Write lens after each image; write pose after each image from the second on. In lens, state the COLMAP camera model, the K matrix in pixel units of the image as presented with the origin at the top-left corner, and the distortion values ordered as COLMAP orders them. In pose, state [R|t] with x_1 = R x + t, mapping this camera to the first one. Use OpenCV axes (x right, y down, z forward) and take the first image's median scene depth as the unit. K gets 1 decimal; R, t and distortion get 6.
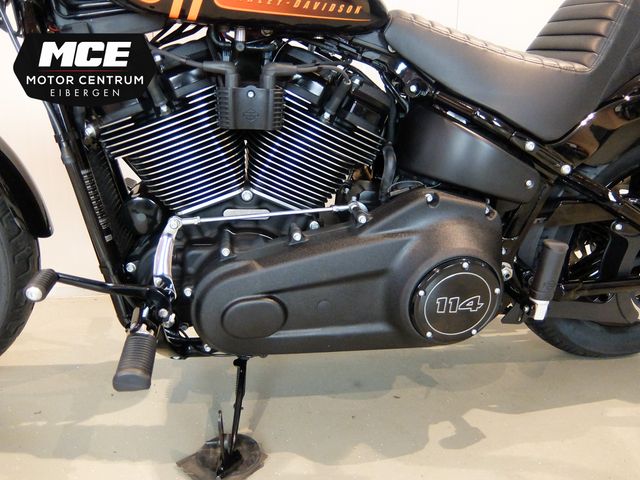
lens RADIAL K [[487.6, 0, 320.0], [0, 487.6, 240.0], [0, 0, 1]] dist [-0.031379, -0.002293]
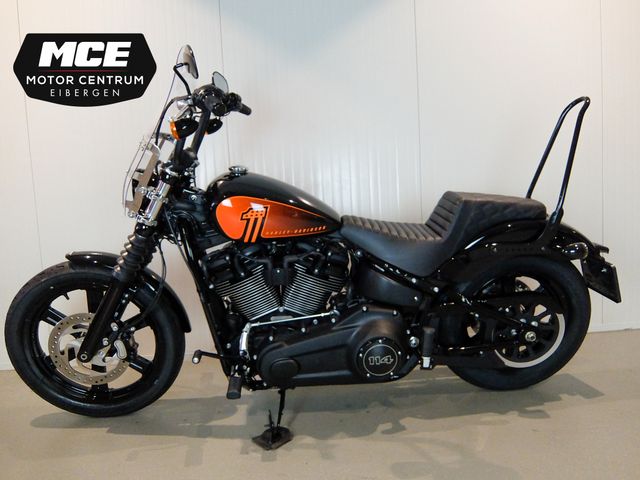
lens RADIAL K [[487.6, 0, 320.0], [0, 487.6, 240.0], [0, 0, 1]] dist [-0.031379, -0.002293]
pose [[0.988841, -0.058717, -0.136918, 0.329410], [0.042659, 0.992168, -0.117401, -0.139882], [0.142739, 0.110250, 0.983601, -1.106583]]
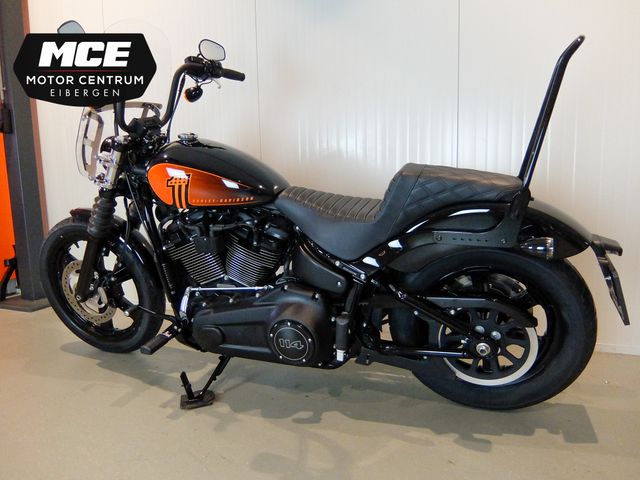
lens RADIAL K [[487.6, 0, 320.0], [0, 487.6, 240.0], [0, 0, 1]] dist [-0.031379, -0.002293]
pose [[0.847883, 0.036351, -0.528936, 1.342830], [-0.069612, 0.996643, -0.043093, -0.198734], [0.525594, 0.073358, 0.847567, -0.601331]]
